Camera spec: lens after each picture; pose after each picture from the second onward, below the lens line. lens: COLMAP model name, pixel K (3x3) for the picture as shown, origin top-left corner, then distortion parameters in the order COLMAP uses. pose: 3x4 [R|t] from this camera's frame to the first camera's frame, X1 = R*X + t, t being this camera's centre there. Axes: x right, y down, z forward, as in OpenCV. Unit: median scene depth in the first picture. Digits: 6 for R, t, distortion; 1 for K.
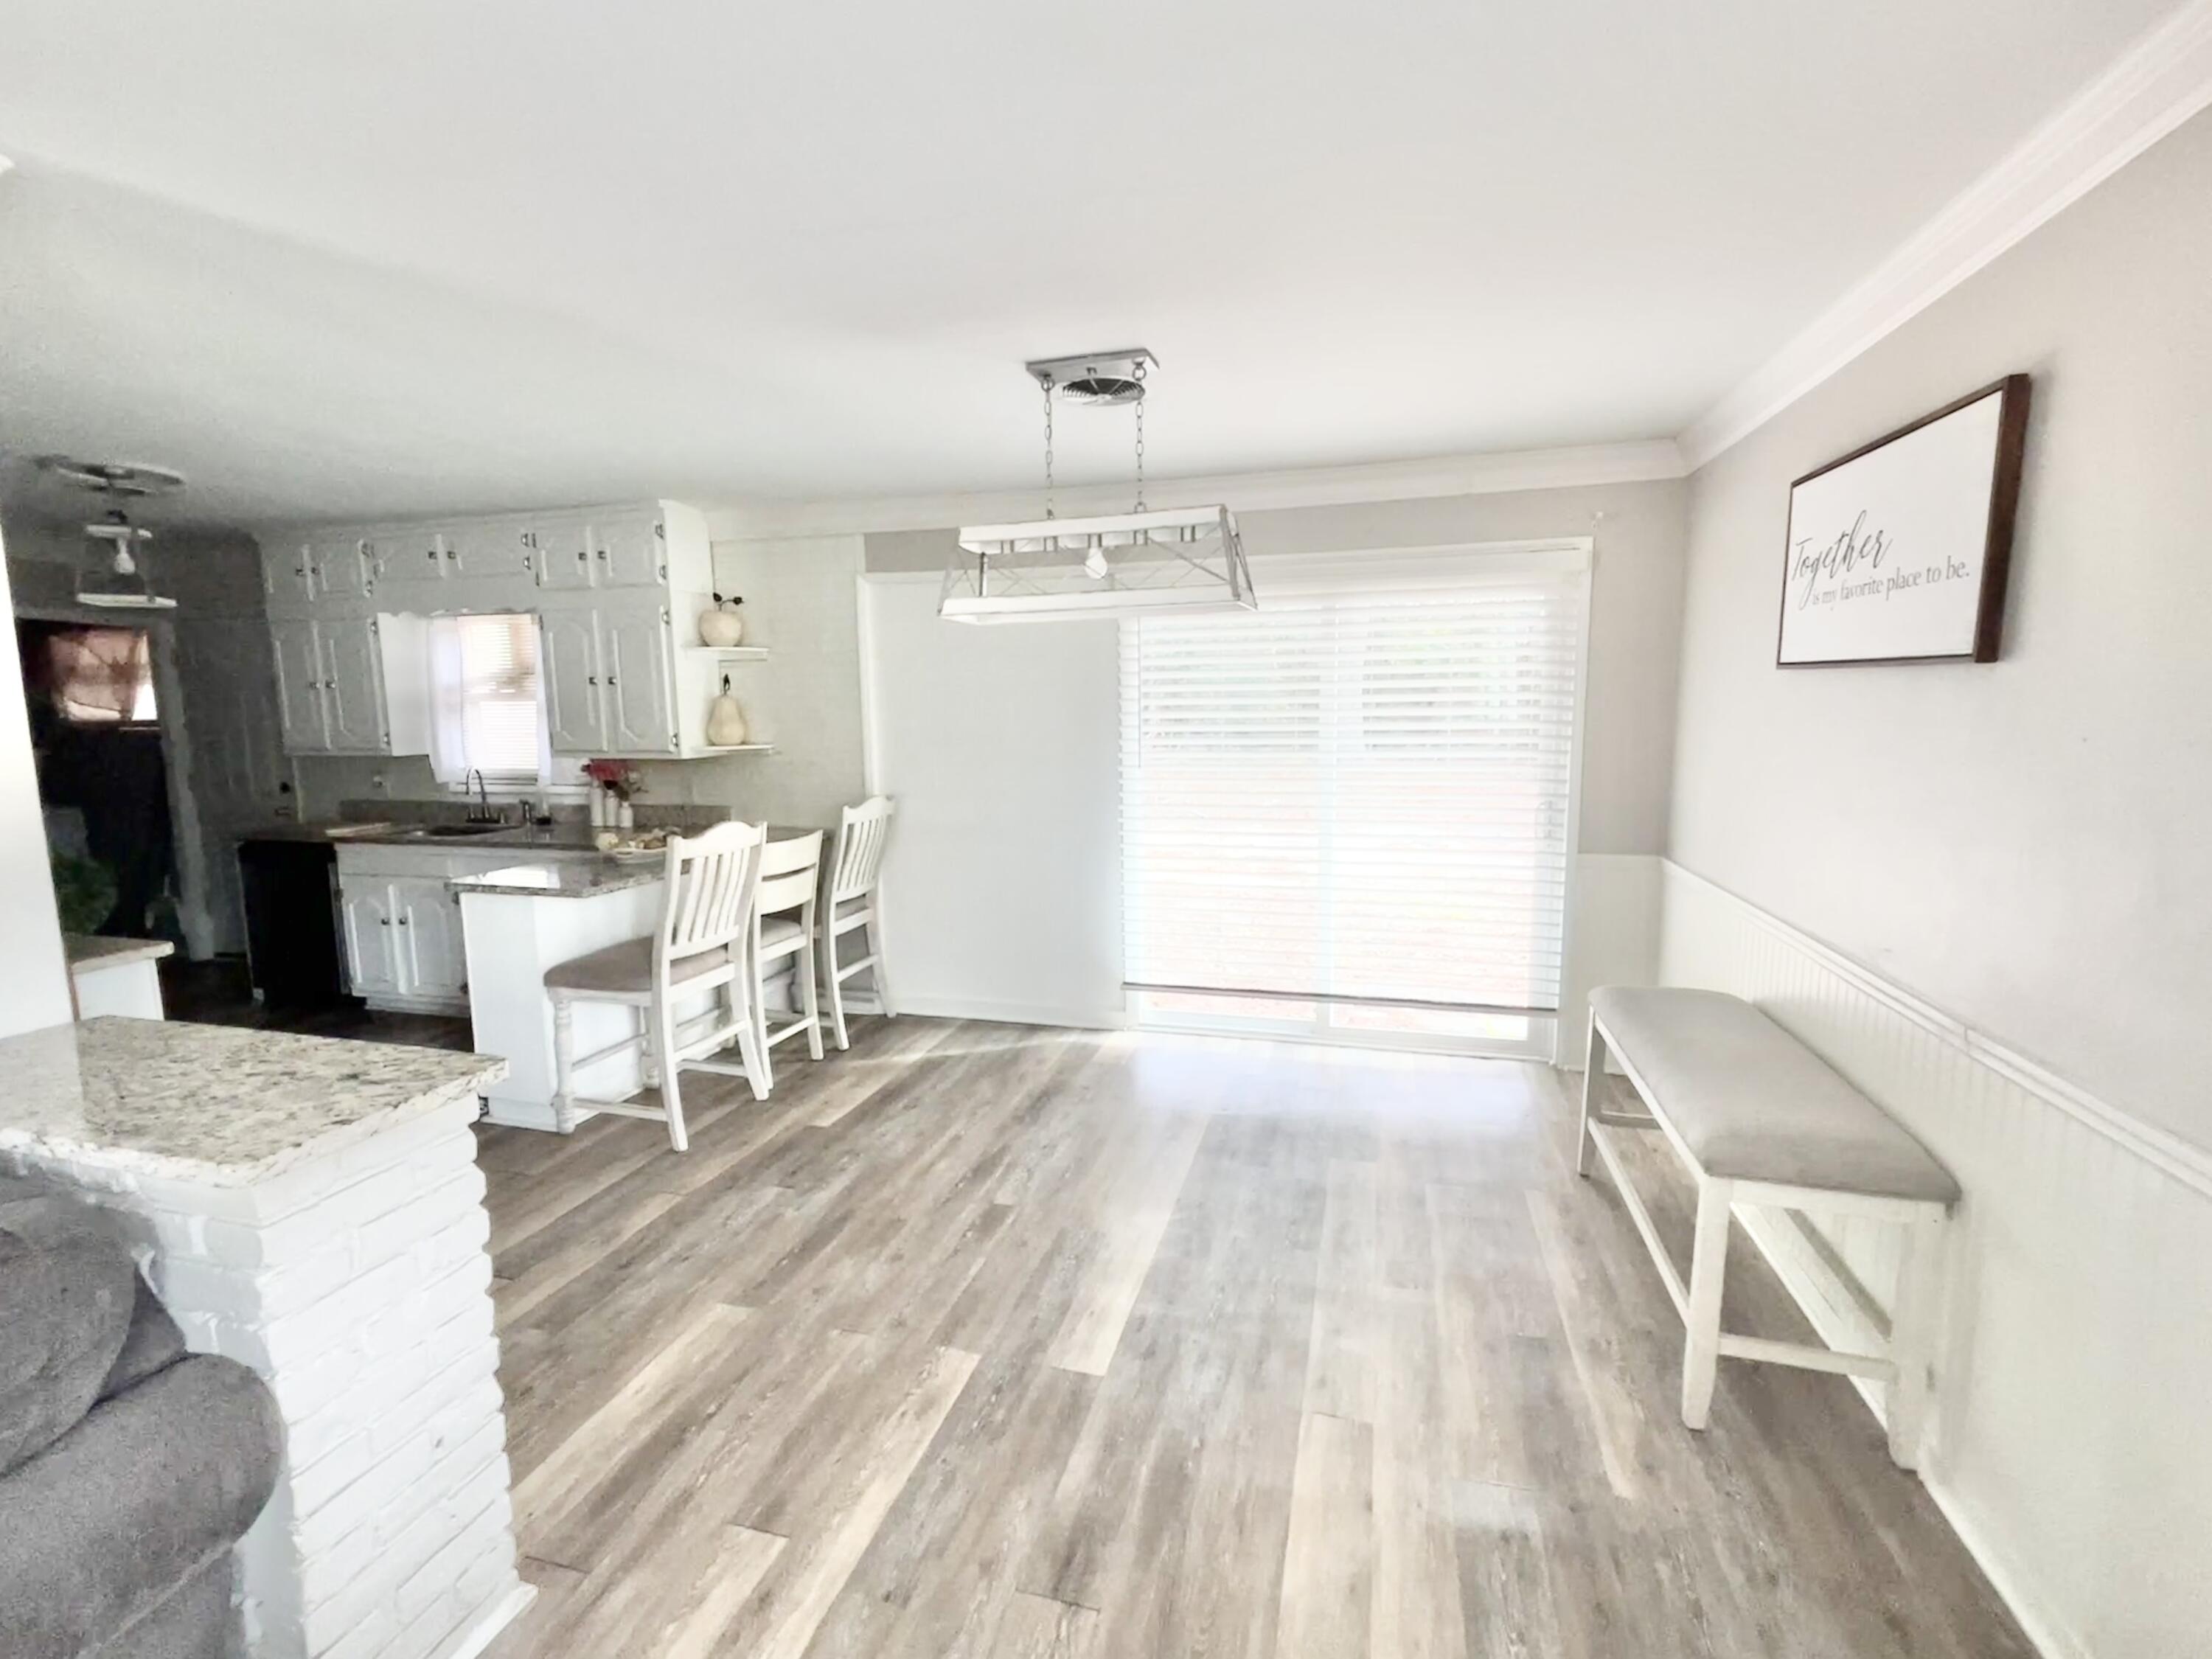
lens RADIAL K [[976.3, 0, 1110.7], [0, 976.3, 824.2], [0, 0, 1]] dist [-0.001028, 0.000052]
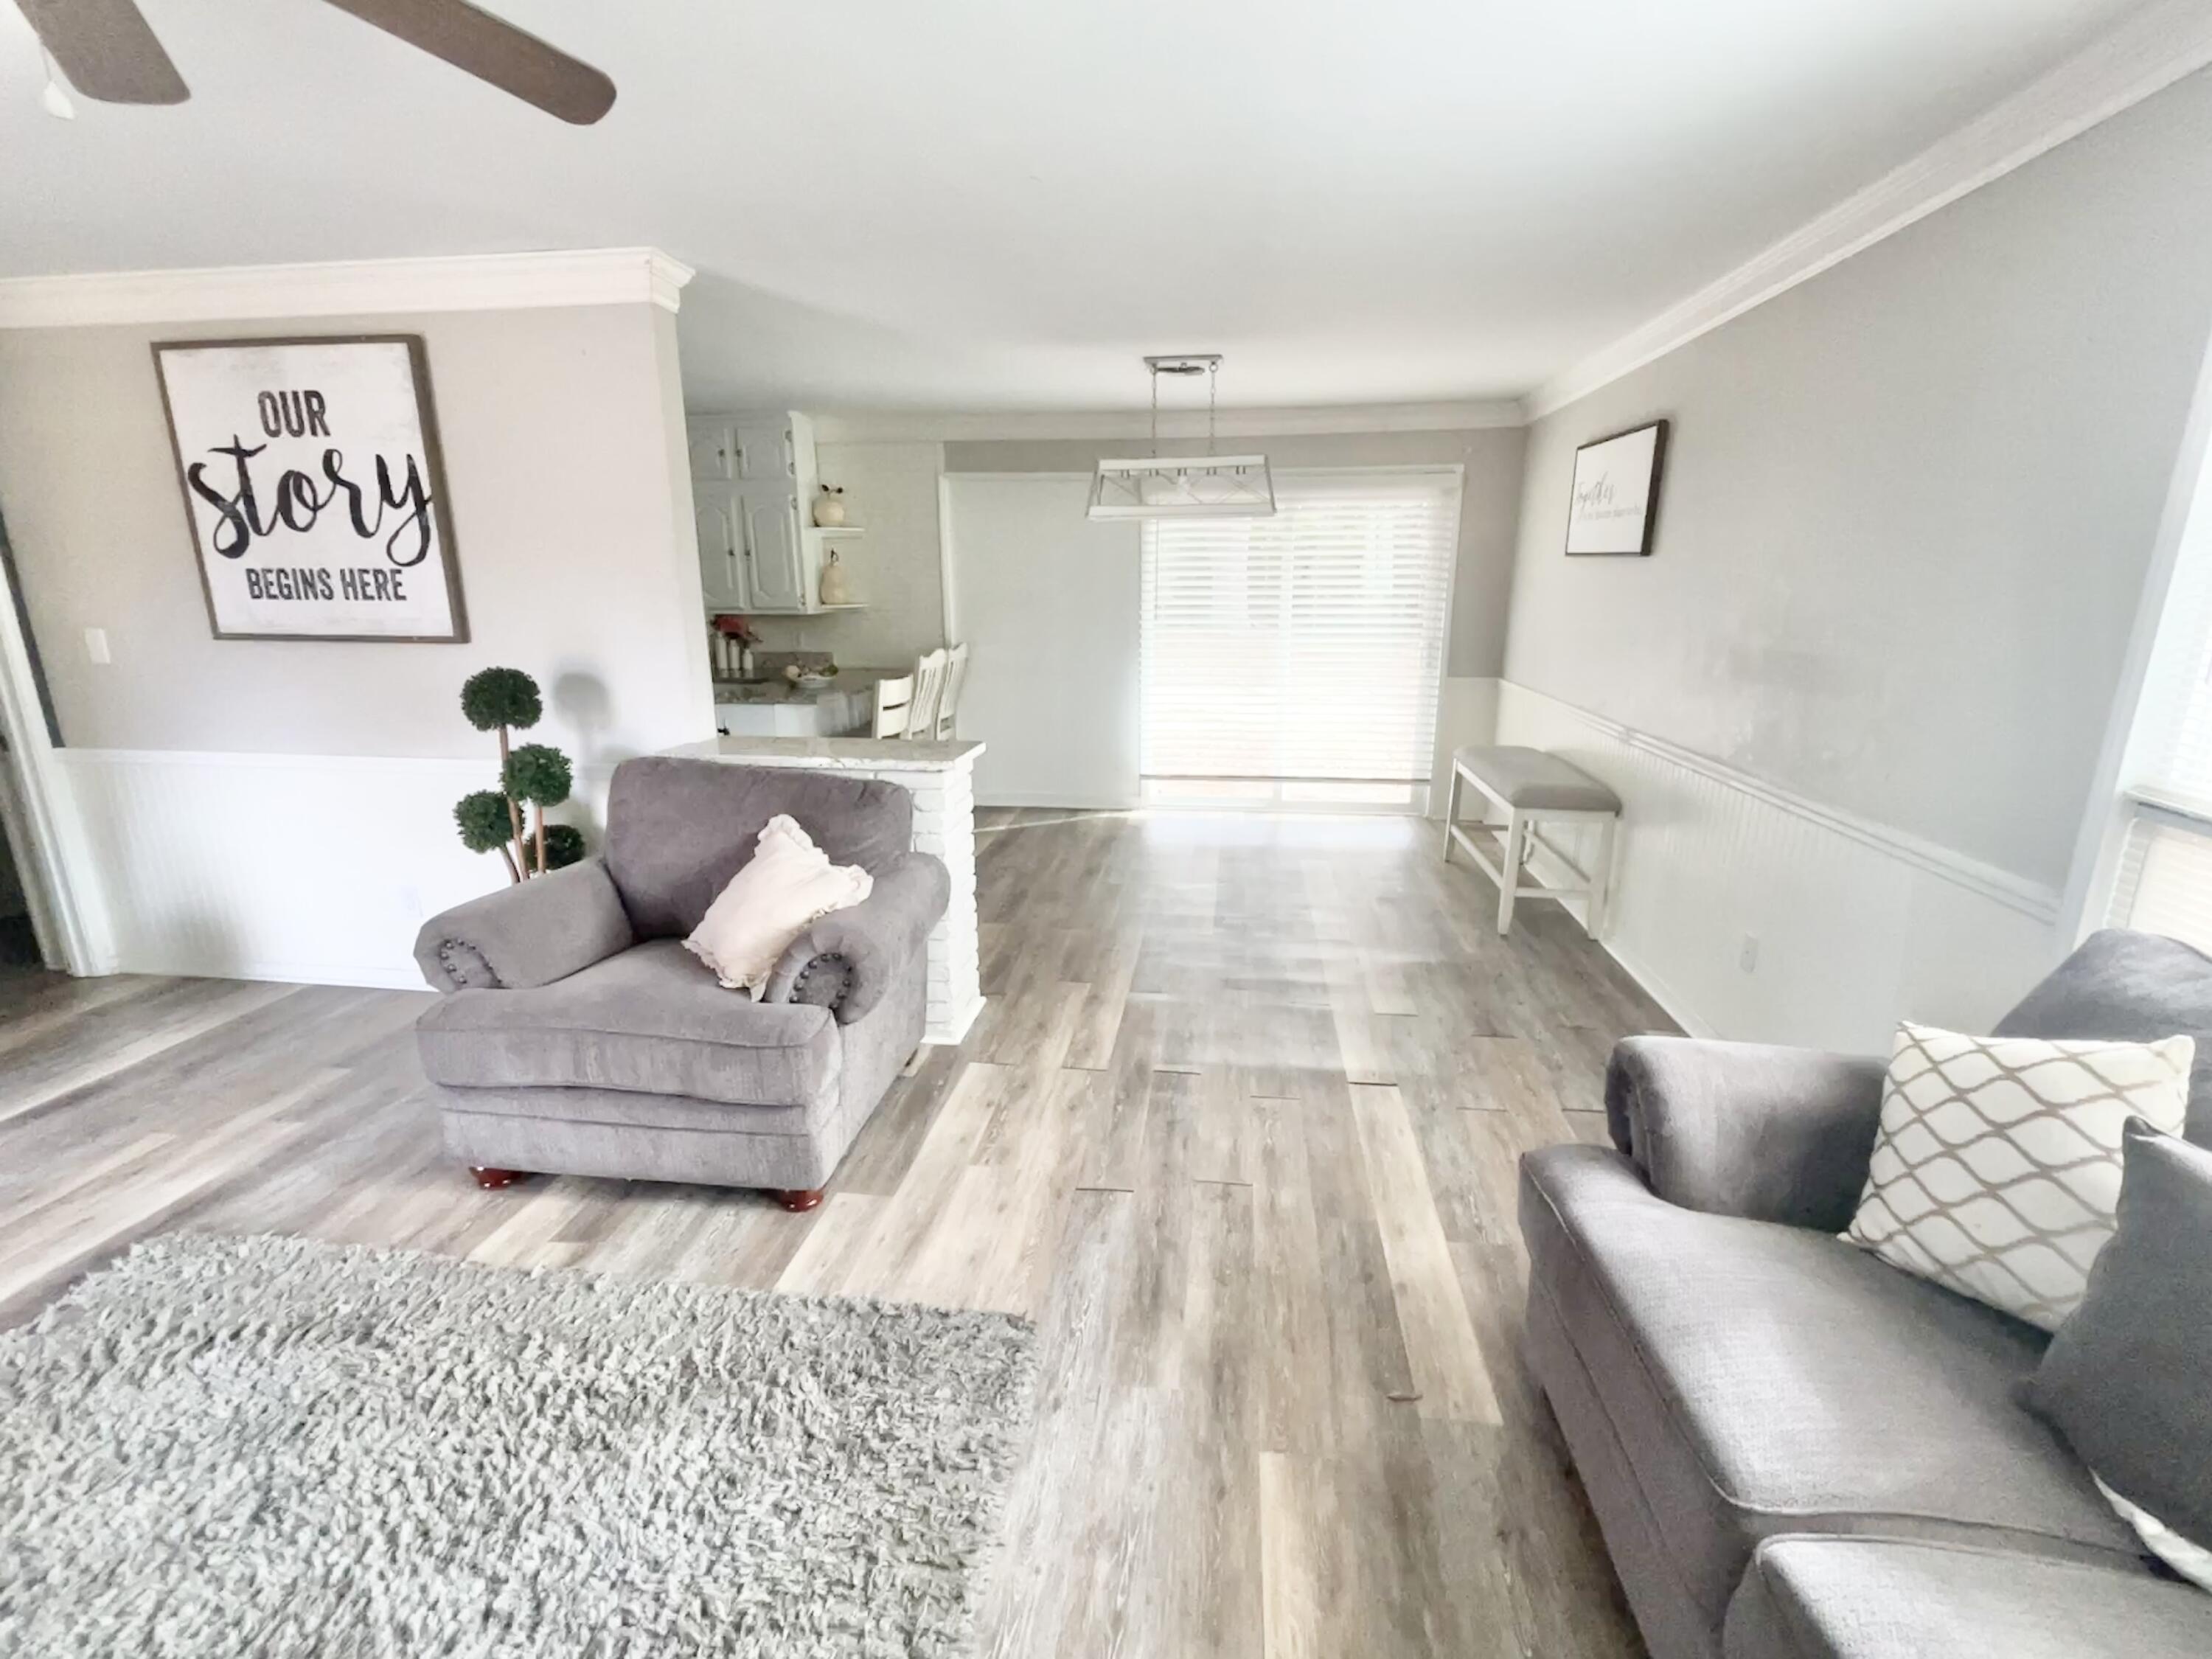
lens RADIAL K [[982.4, 0, 1106.0], [0, 982.4, 829.5], [0, 0, 1]] dist [0.002660, 0.000110]
pose [[0.990576, -0.026726, 0.134330, -0.339787], [0.009160, 0.991508, 0.129719, 0.080162], [-0.136657, -0.127266, 0.982409, -0.606524]]
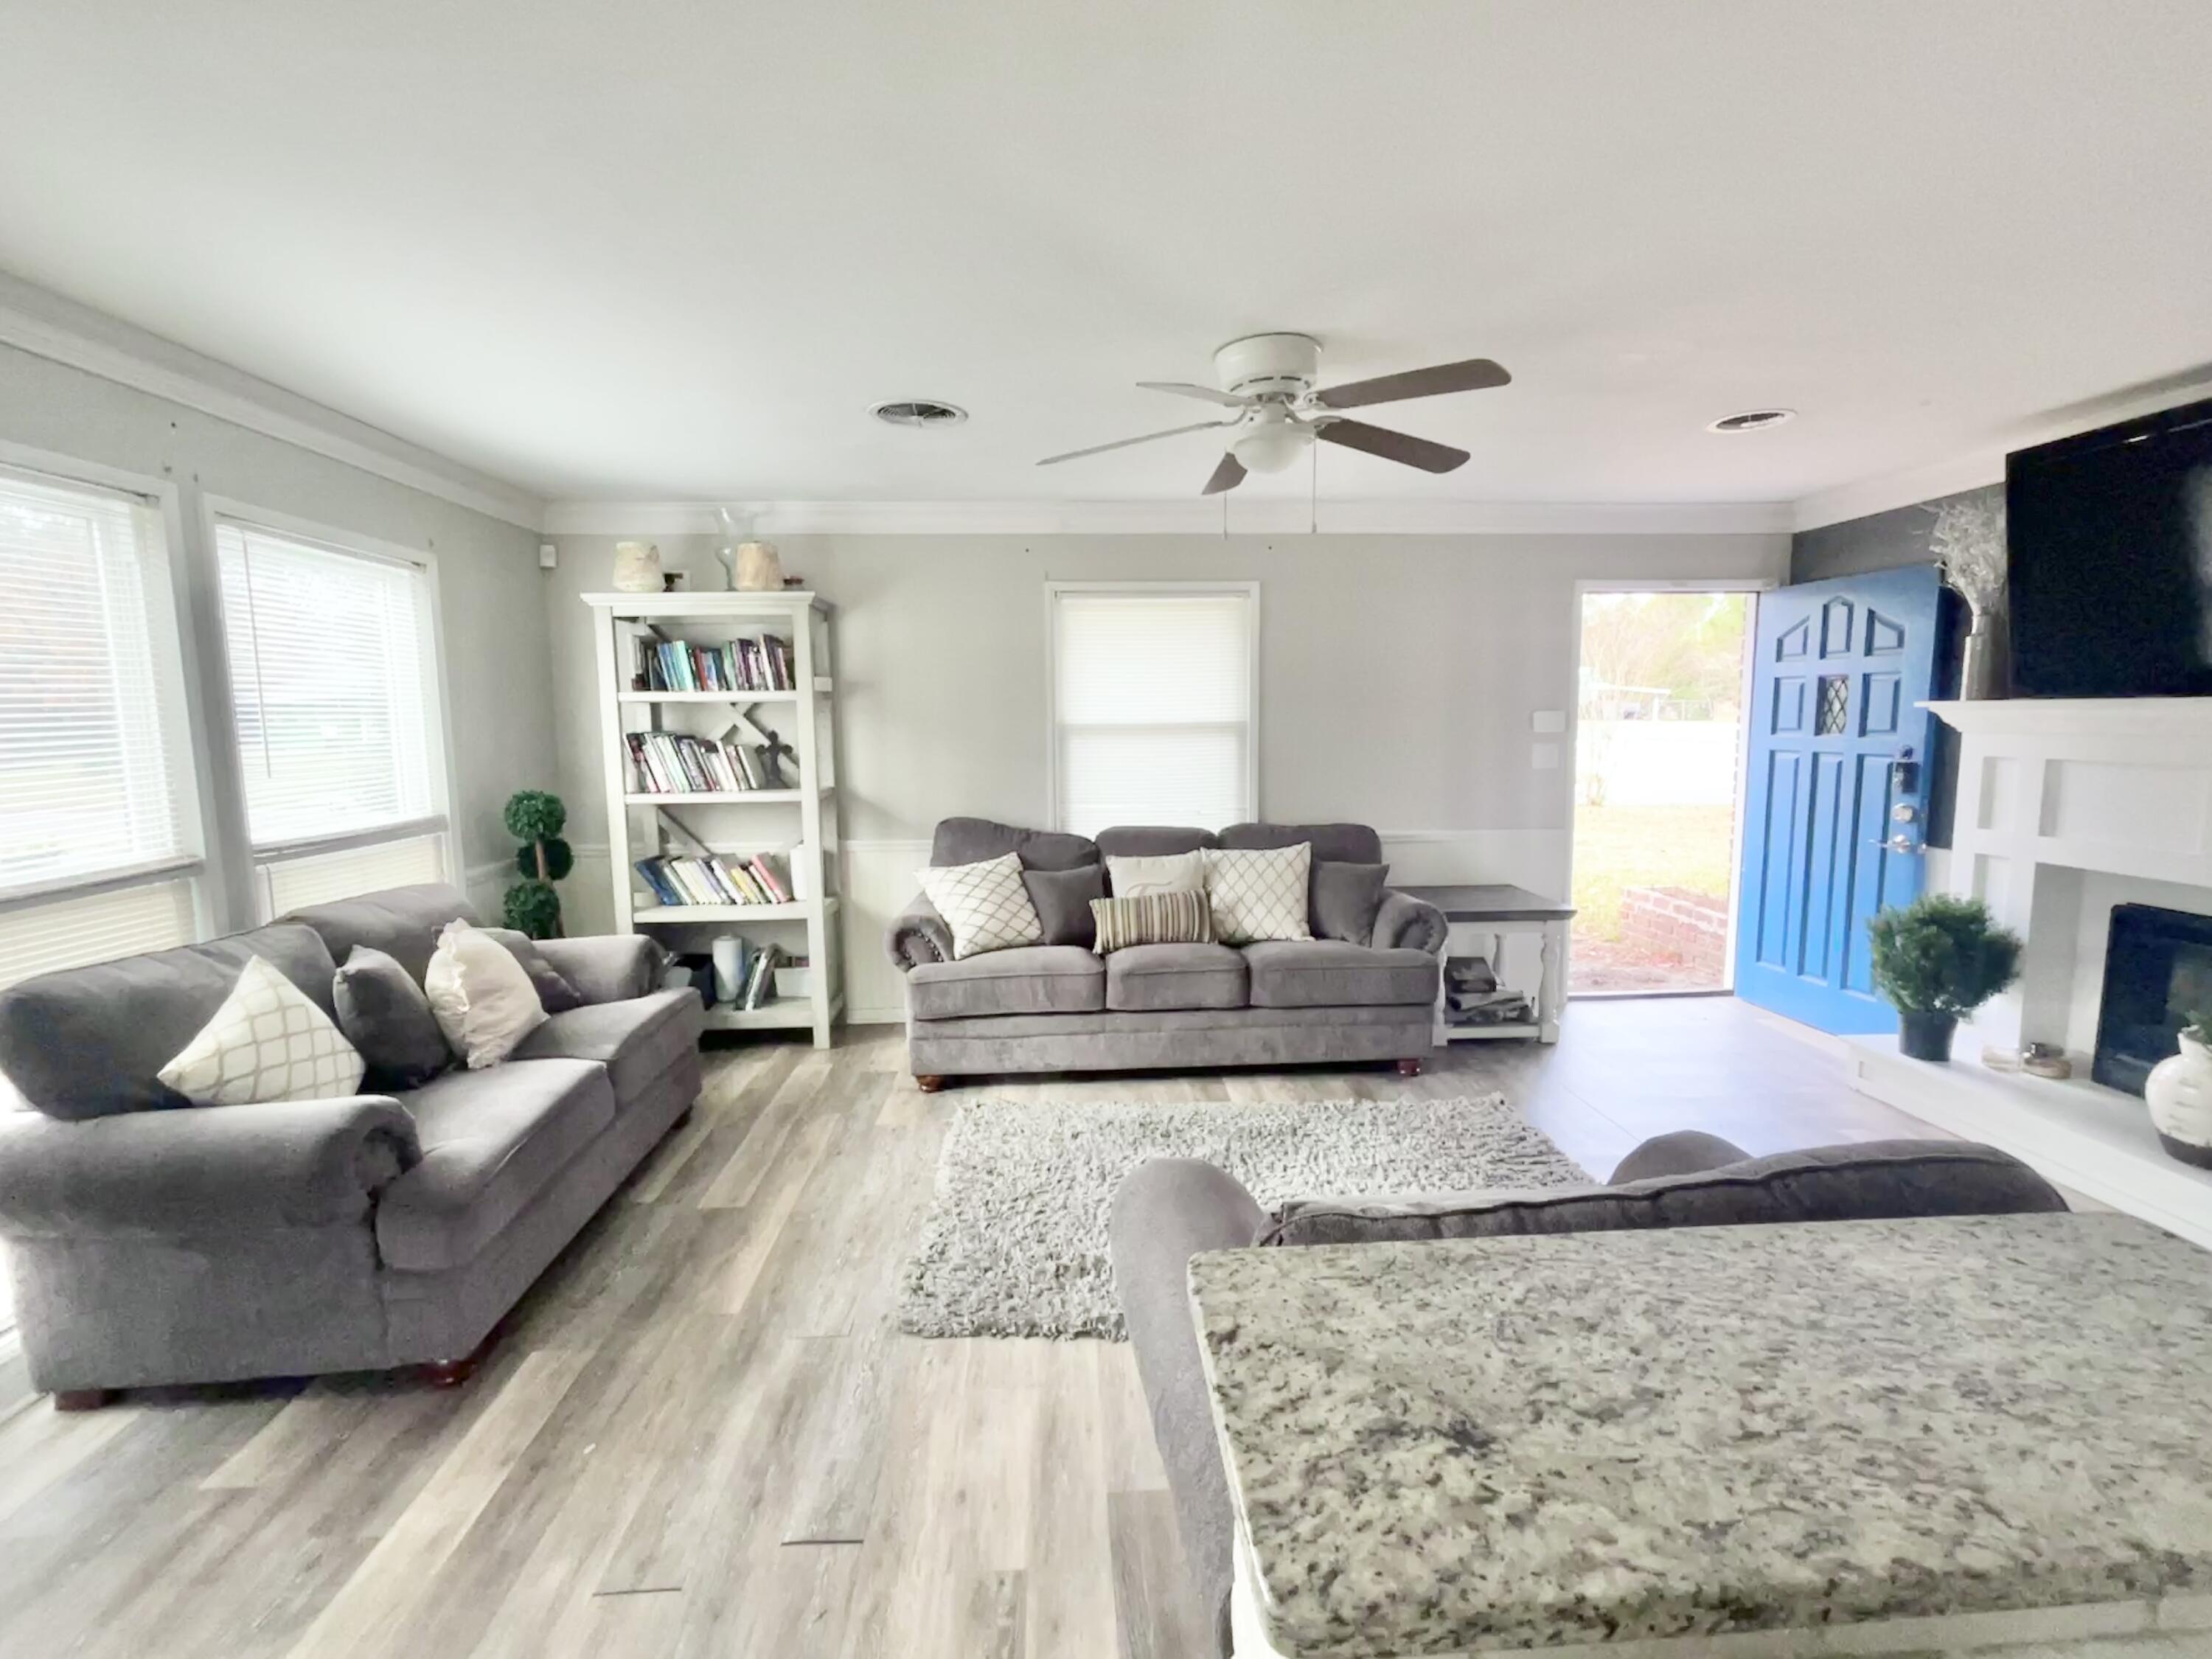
lens RADIAL K [[976.3, 0, 1110.7], [0, 976.3, 824.2], [0, 0, 1]] dist [-0.001028, 0.000052]
pose [[-0.945621, 0.058971, -0.319881, -0.240561], [-0.016178, 0.973684, 0.227326, -0.069992], [0.324868, 0.220139, -0.919782, 0.662999]]
